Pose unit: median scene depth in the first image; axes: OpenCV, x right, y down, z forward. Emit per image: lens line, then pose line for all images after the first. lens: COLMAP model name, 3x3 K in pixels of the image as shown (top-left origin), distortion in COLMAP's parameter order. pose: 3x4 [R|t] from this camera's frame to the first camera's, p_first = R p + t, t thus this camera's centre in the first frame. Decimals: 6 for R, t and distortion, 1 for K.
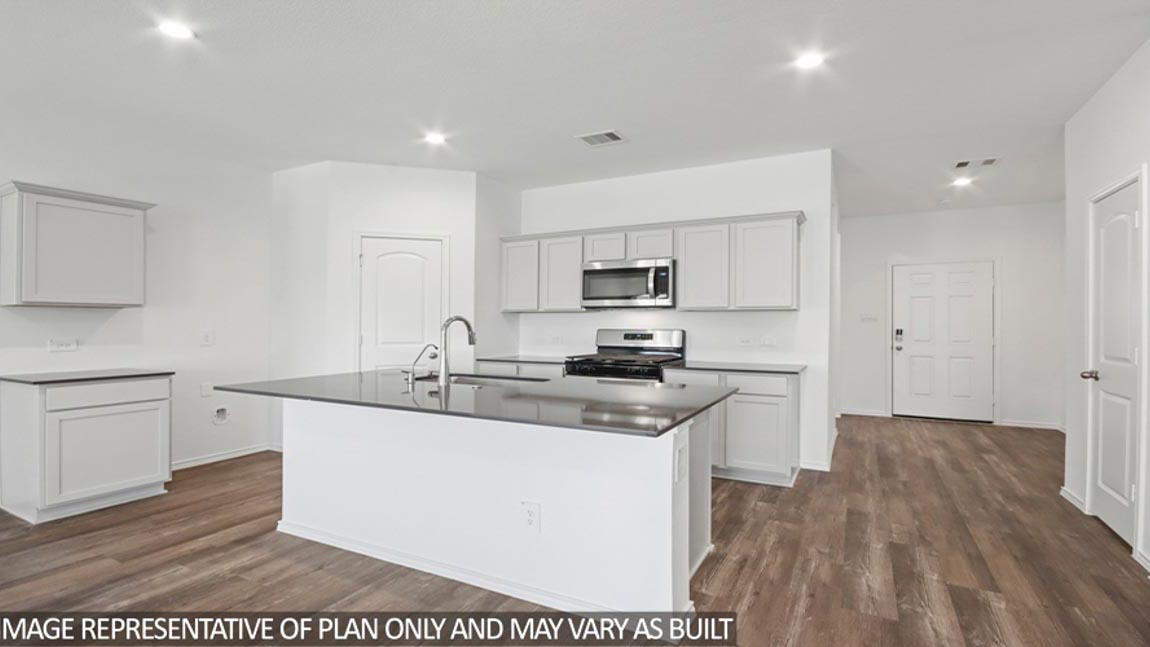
lens RADIAL K [[548.1, 0, 575.1], [0, 548.1, 325.0], [0, 0, 1]] dist [0.000860, 0.000071]
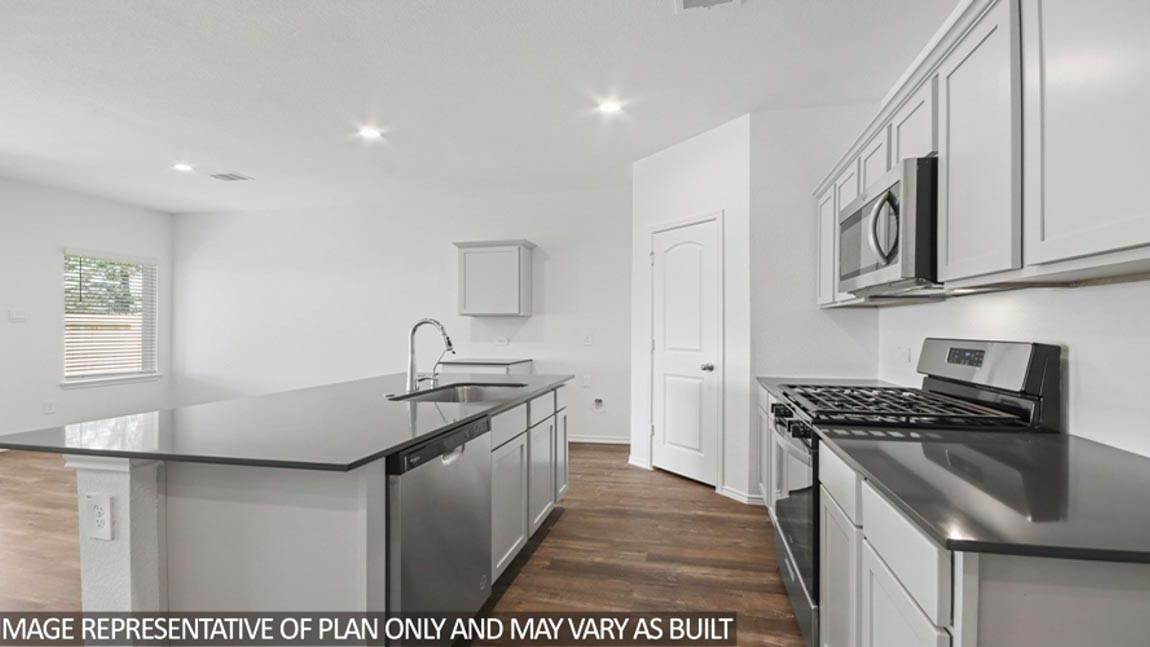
lens RADIAL K [[548.1, 0, 573.6], [0, 548.1, 326.8], [0, 0, 1]] dist [0.000860, 0.000071]
pose [[0.249699, -0.001010, -0.968323, 0.472876], [0.001373, 0.999999, -0.000689, -0.002380], [0.968323, -0.001158, 0.249700, 0.639229]]
